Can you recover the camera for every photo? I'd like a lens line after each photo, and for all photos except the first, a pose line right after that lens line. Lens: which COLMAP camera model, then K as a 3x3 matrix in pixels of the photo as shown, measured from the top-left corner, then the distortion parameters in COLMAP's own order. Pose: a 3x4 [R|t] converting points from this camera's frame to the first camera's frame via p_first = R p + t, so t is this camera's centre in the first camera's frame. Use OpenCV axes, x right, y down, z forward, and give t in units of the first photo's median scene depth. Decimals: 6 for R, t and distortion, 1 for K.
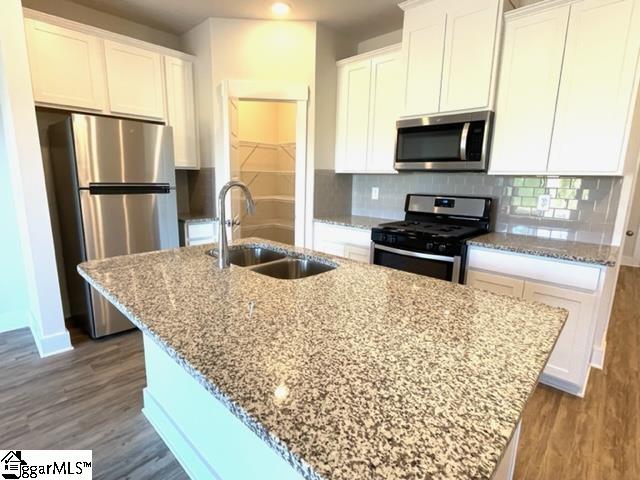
lens RADIAL K [[326.0, 0, 320.0], [0, 326.0, 240.0], [0, 0, 1]] dist [0.000466, -0.000114]
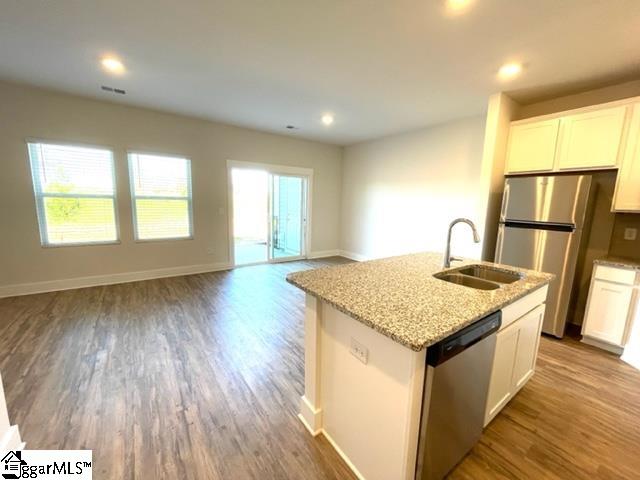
lens RADIAL K [[259.0, 0, 320.0], [0, 259.0, 240.0], [0, 0, 1]] dist [-0.003363, -0.000321]
pose [[-0.194033, 0.108325, -0.974996, 0.630381], [-0.214011, 0.965271, 0.149835, -0.063549], [0.957366, 0.237733, -0.164111, 0.305592]]
